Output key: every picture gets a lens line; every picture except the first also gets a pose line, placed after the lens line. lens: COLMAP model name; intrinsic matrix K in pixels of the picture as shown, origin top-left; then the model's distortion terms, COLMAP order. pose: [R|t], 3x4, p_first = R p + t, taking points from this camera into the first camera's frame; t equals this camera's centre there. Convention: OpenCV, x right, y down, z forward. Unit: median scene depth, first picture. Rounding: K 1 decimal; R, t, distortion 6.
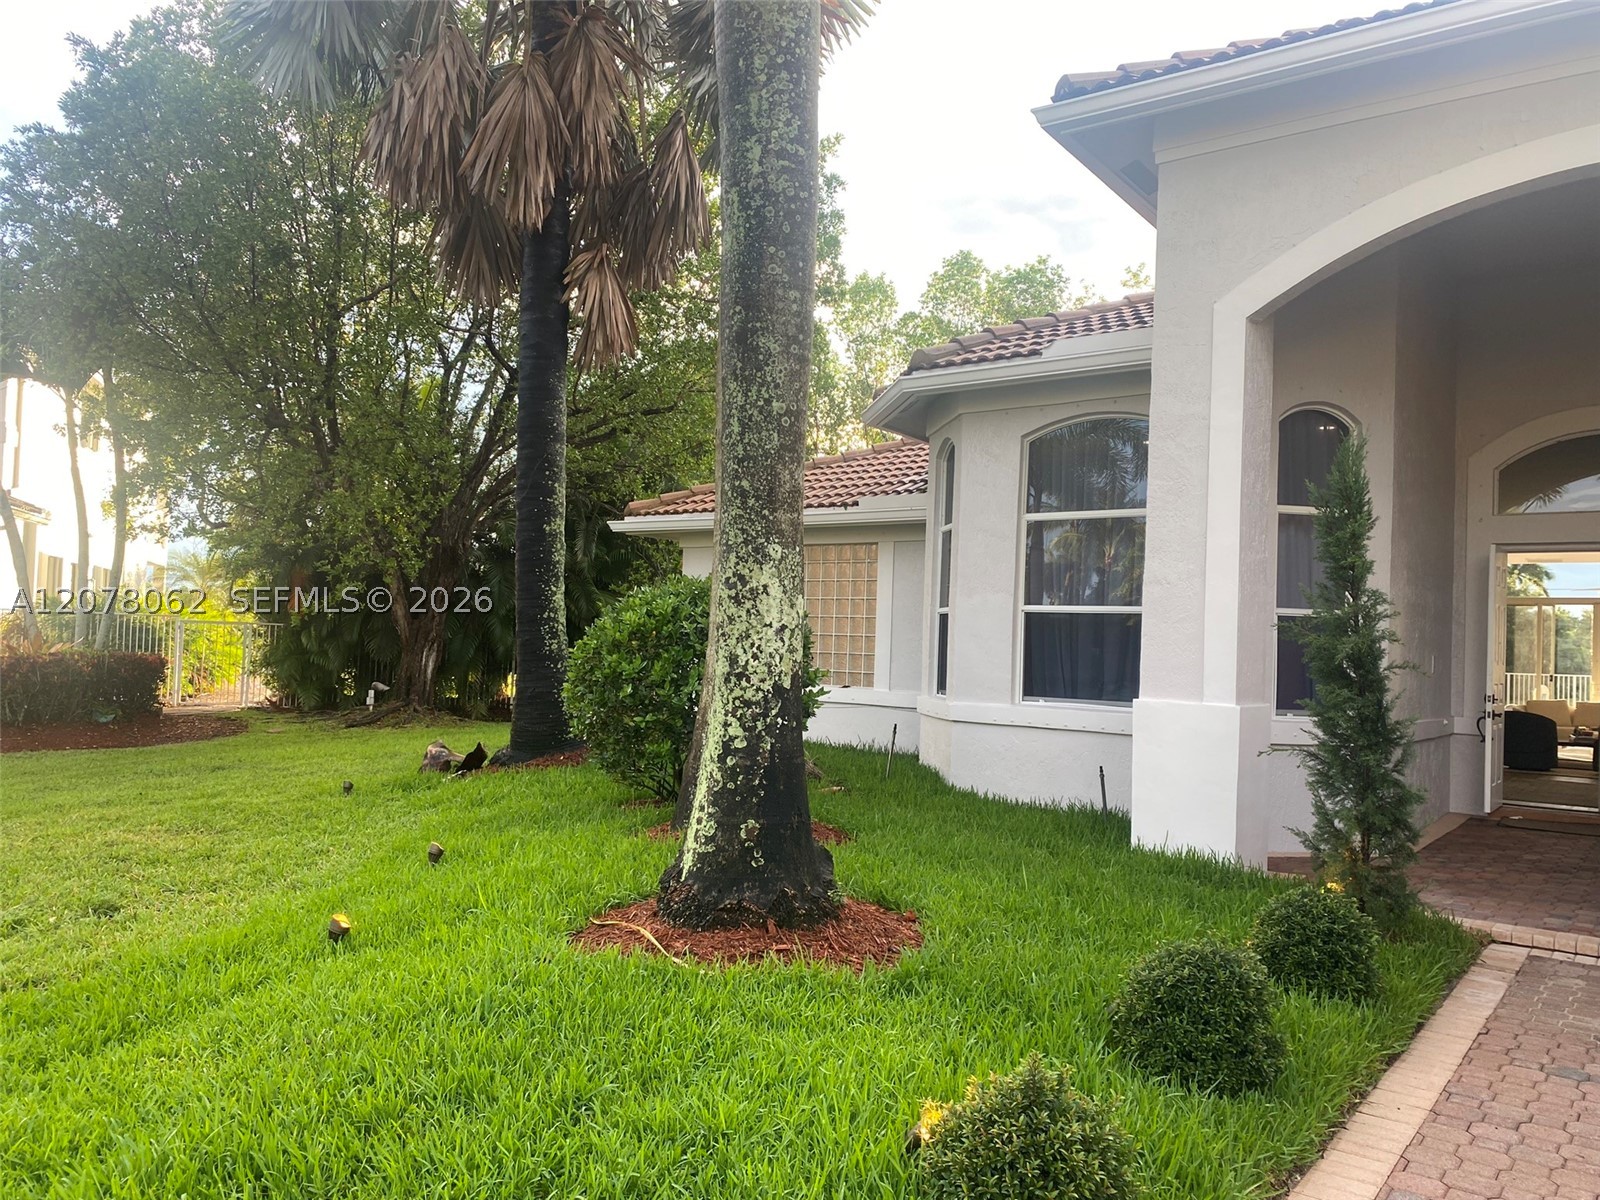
lens RADIAL K [[1211.5, 0, 800.0], [0, 1211.5, 600.0], [0, 0, 1]] dist [0.006719, -0.001842]
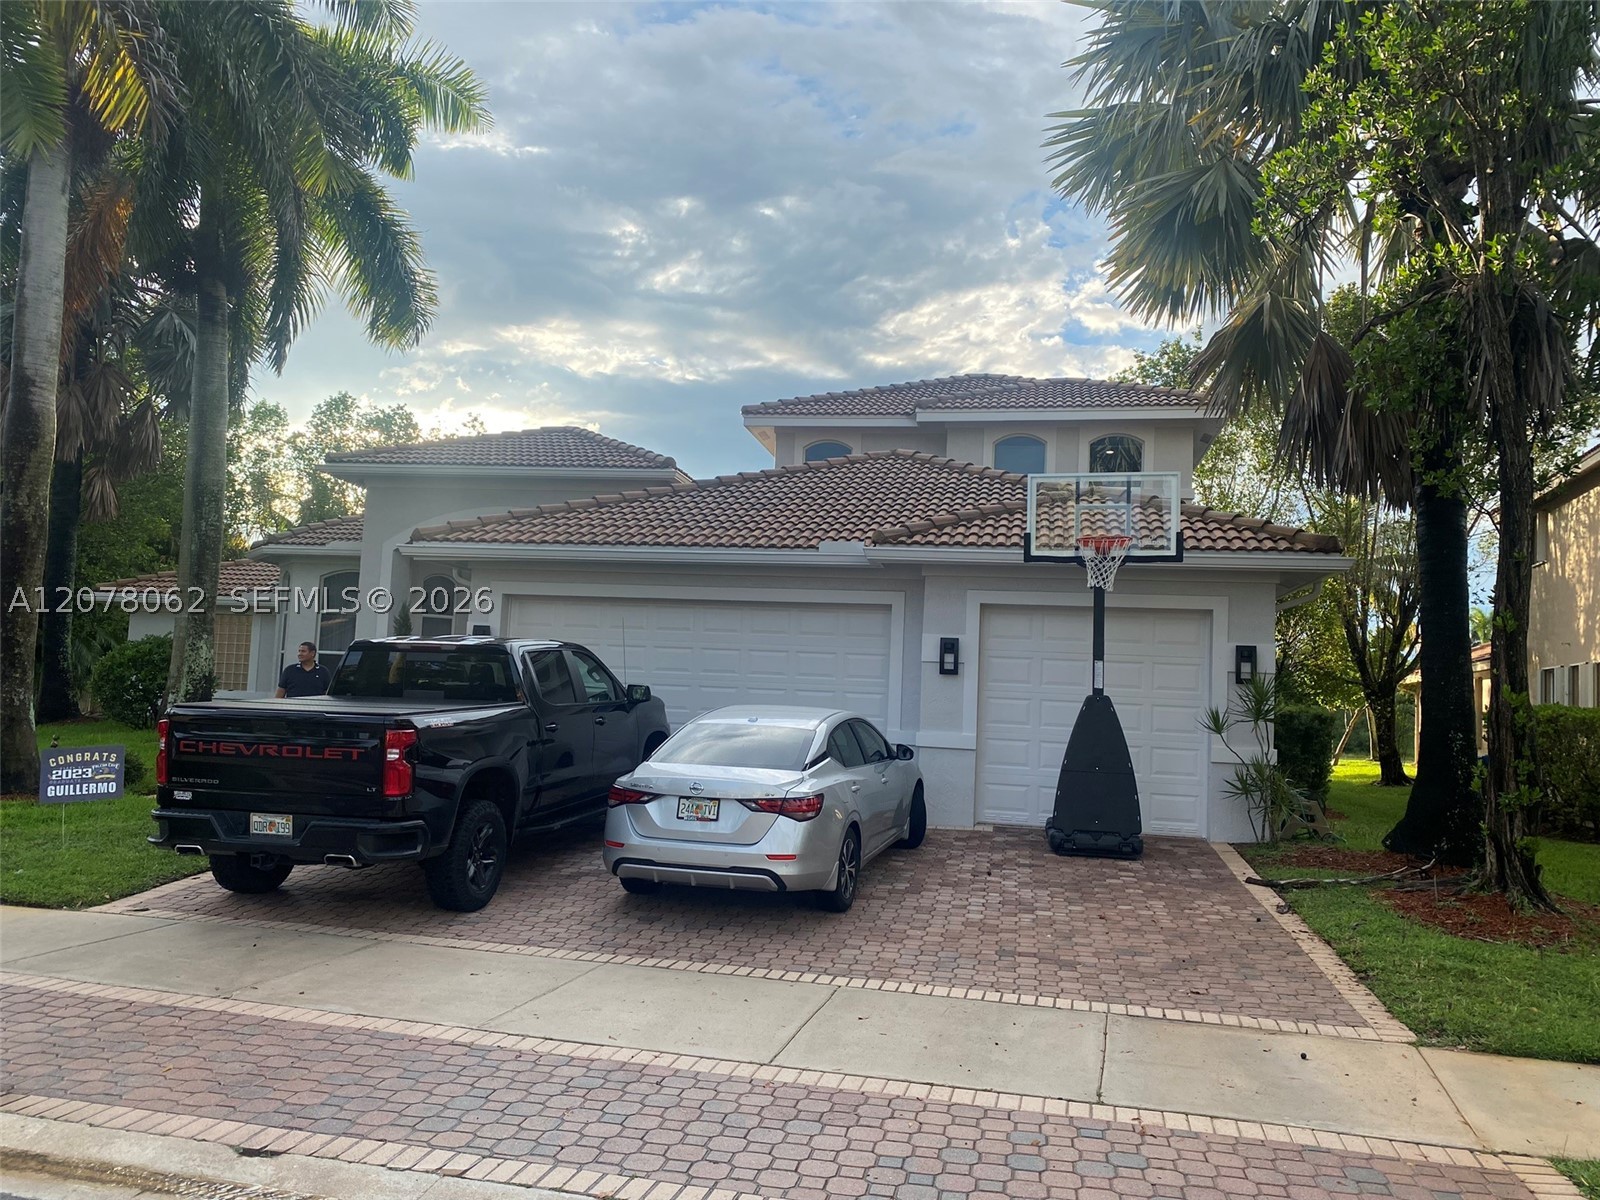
lens RADIAL K [[1211.5, 0, 800.0], [0, 1211.5, 600.0], [0, 0, 1]] dist [0.006719, -0.001842]
pose [[0.893745, 0.036765, 0.447067, -0.024308], [-0.022604, 0.999061, -0.036970, -0.024121], [-0.448006, 0.022936, 0.893736, -1.278231]]
